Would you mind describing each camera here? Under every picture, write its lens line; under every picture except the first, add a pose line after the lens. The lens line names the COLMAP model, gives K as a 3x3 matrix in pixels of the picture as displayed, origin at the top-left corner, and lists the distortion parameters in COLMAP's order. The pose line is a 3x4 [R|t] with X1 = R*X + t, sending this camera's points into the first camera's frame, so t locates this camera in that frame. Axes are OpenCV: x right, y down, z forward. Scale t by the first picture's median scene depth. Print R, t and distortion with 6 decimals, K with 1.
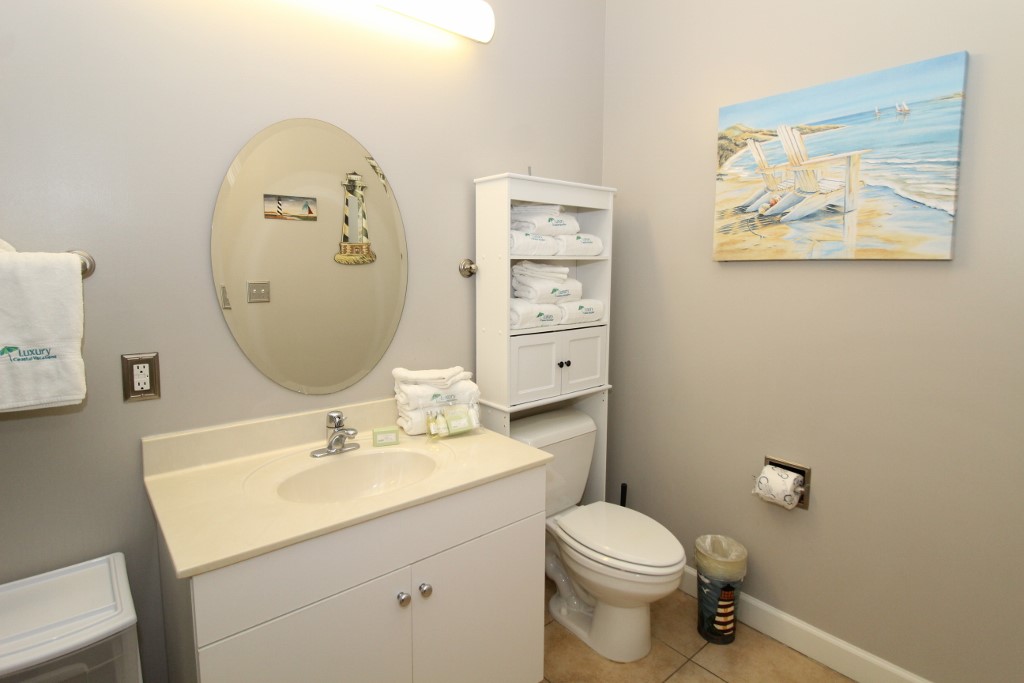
lens RADIAL K [[524.3, 0, 510.2], [0, 524.3, 317.6], [0, 0, 1]] dist [0.000304, -0.000013]
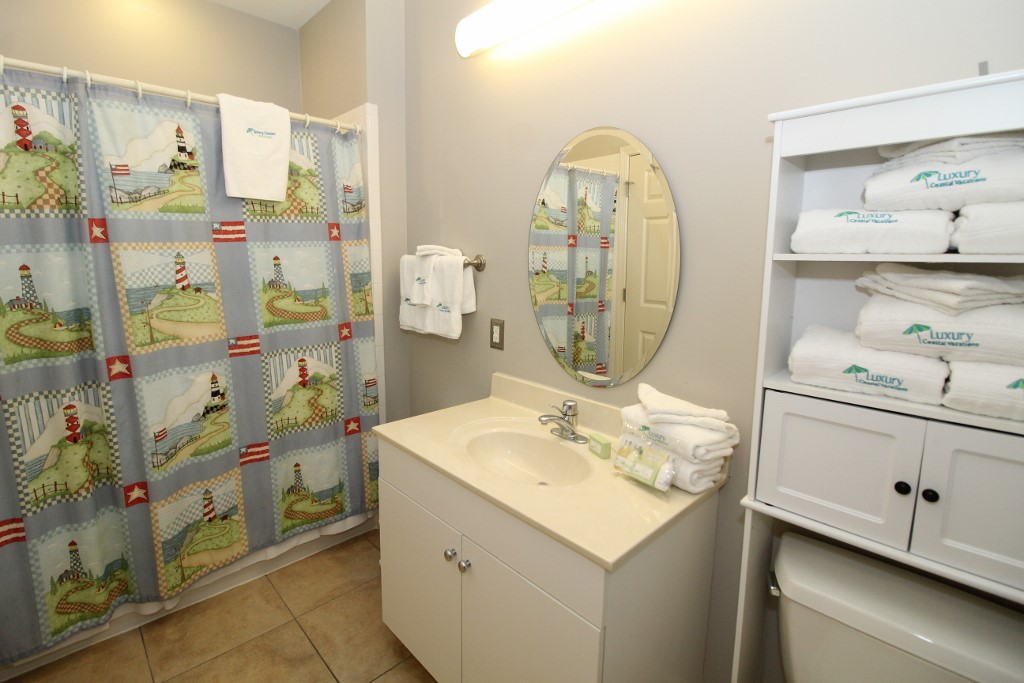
lens RADIAL K [[474.2, 0, 510.1], [0, 474.2, 323.1], [0, 0, 1]] dist [0.001322, -0.012913]
pose [[0.060056, 0.135878, -0.988904, 0.484078], [-0.103895, 0.986162, 0.129192, -0.074262], [0.992773, 0.094983, 0.073342, 0.629330]]
